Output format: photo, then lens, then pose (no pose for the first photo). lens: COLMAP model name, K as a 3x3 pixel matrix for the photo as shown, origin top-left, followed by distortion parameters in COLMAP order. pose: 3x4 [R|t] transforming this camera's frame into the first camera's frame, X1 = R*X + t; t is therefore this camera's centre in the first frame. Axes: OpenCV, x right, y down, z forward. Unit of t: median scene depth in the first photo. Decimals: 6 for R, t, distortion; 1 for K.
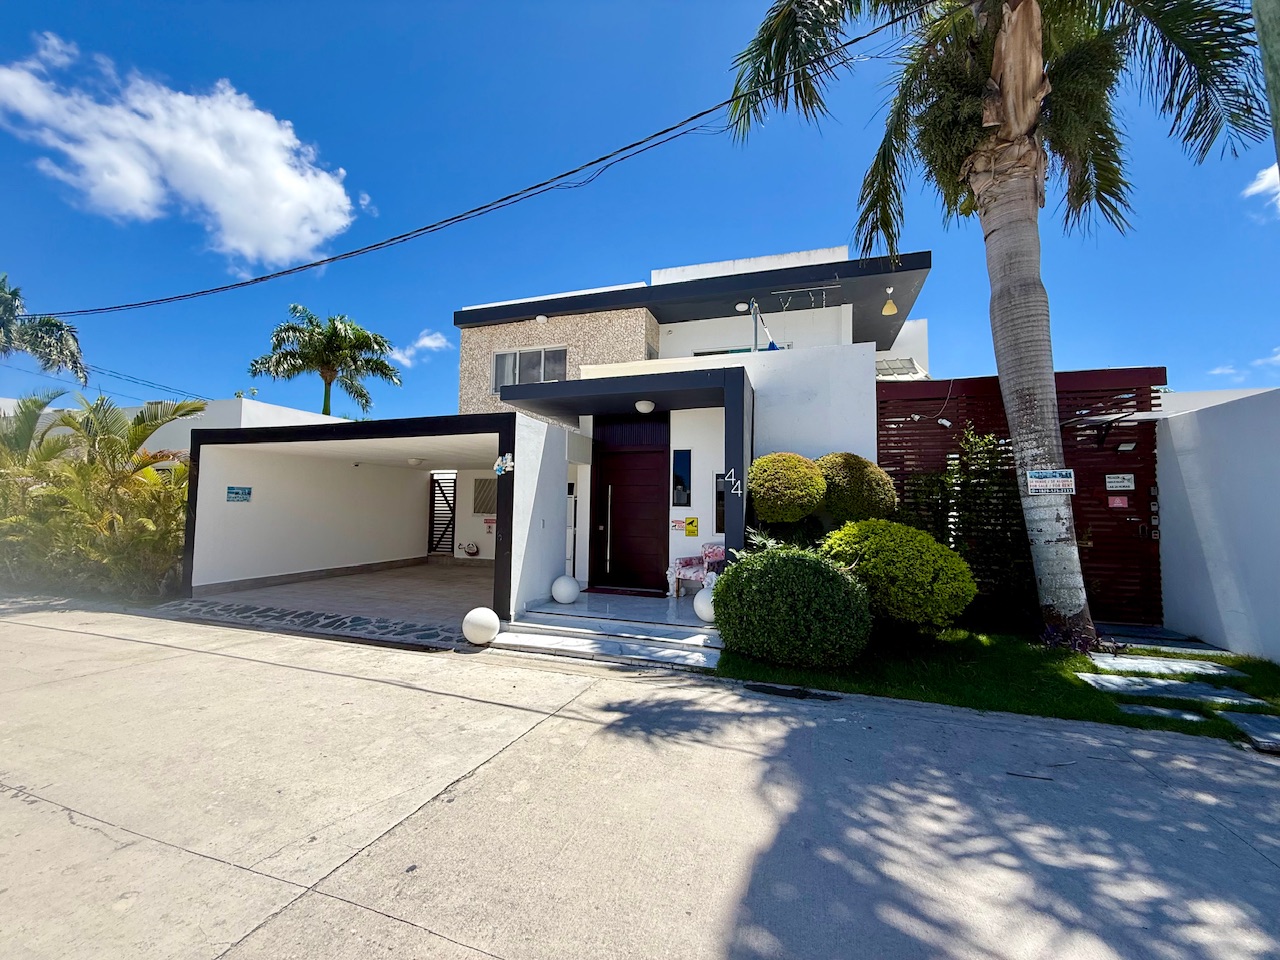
lens RADIAL K [[510.3, 0, 635.9], [0, 510.3, 479.1], [0, 0, 1]] dist [0.000249, -0.000053]
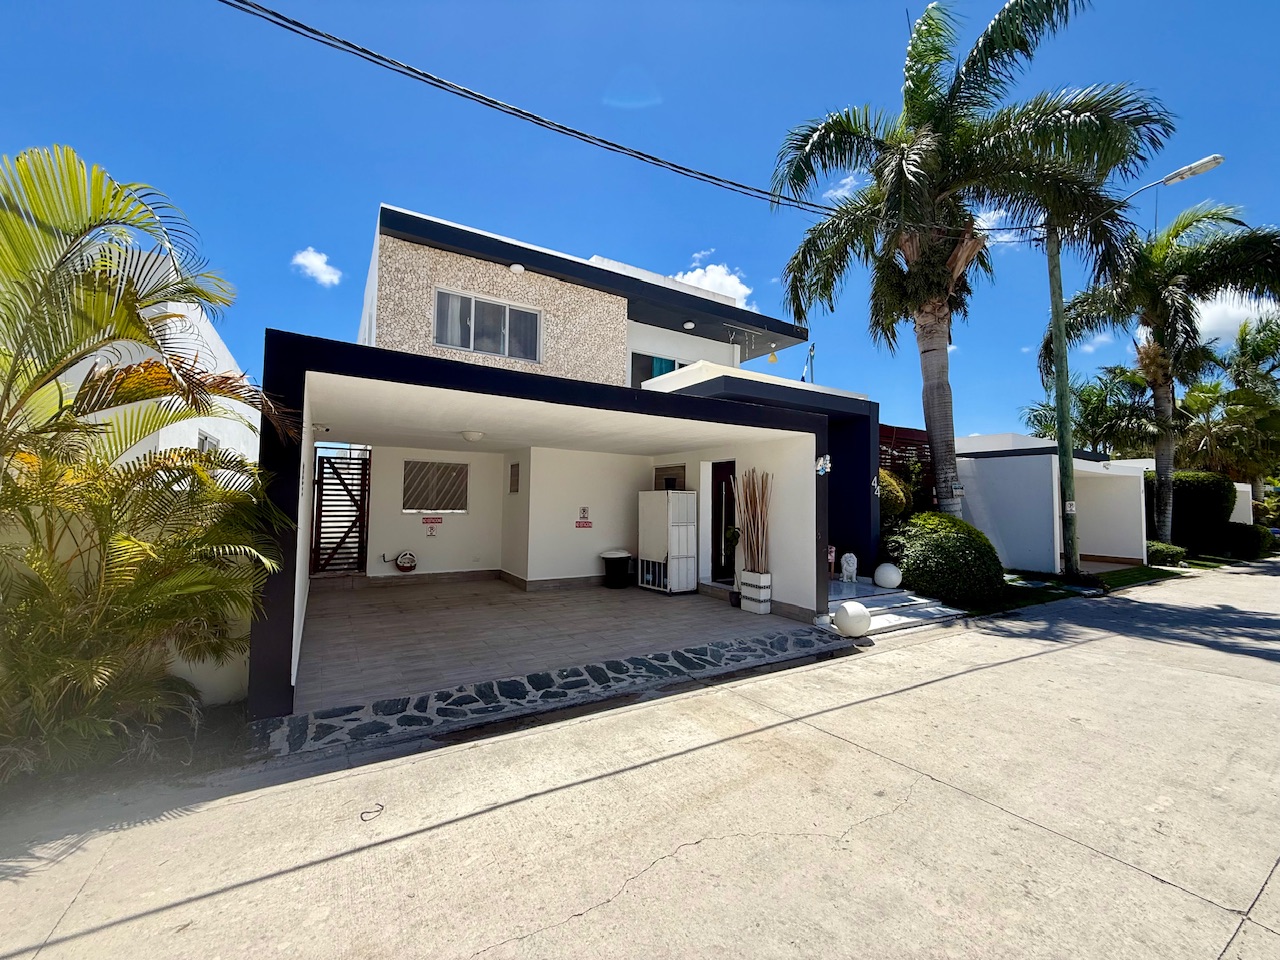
lens RADIAL K [[510.3, 0, 635.9], [0, 510.3, 479.1], [0, 0, 1]] dist [0.000249, -0.000053]
pose [[0.642168, 0.032342, 0.765881, -1.012319], [-0.049861, 0.998756, -0.000369, 0.015026], [-0.764941, -0.037950, 0.642982, 0.485644]]
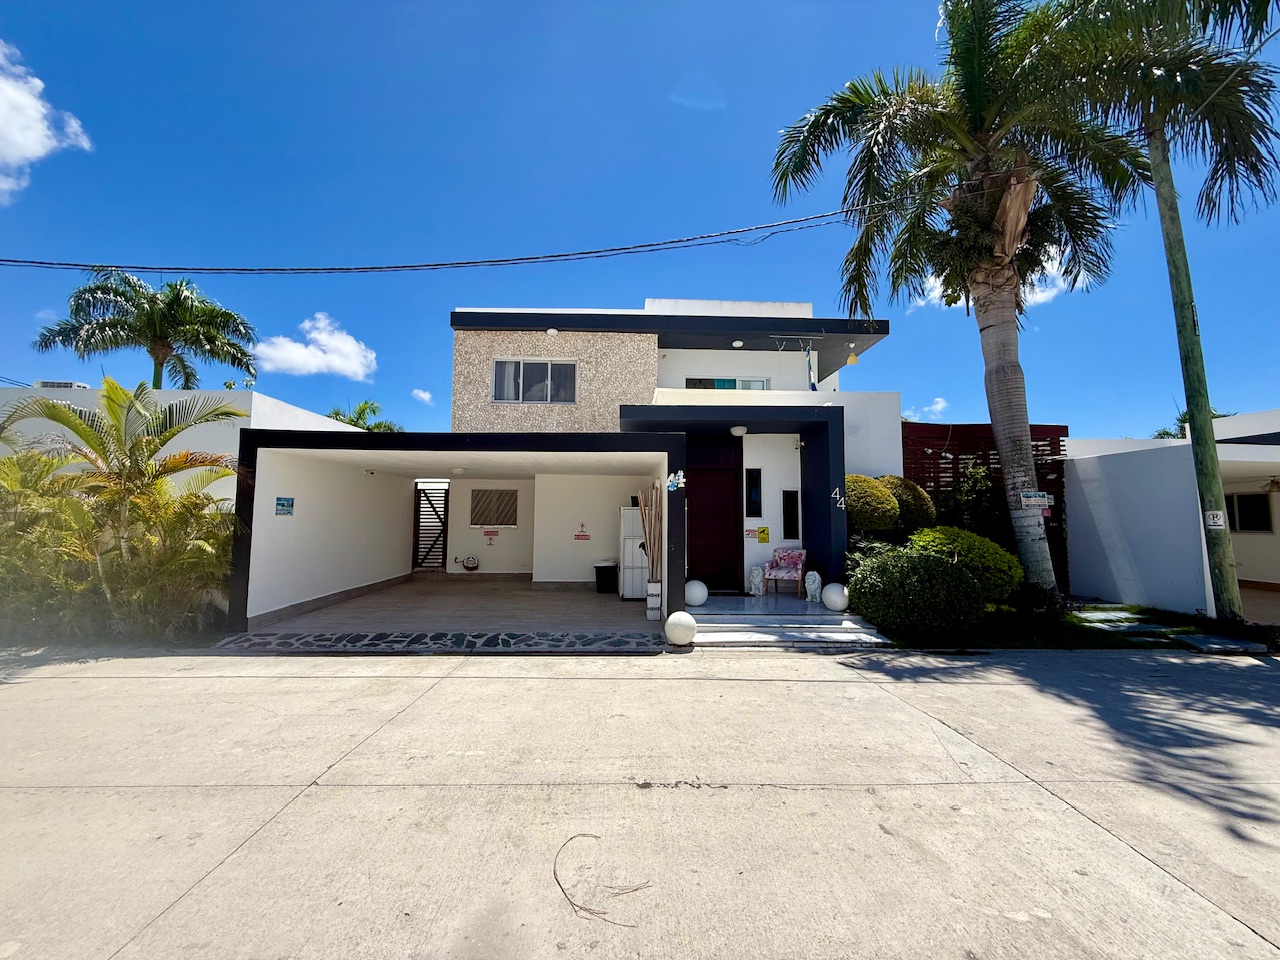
lens RADIAL K [[510.3, 0, 635.9], [0, 510.3, 479.1], [0, 0, 1]] dist [0.000249, -0.000053]
pose [[0.938436, 0.019222, 0.344917, -0.560250], [-0.013703, 0.999736, -0.018434, -0.008544], [-0.345180, 0.012573, 0.938452, -0.001438]]
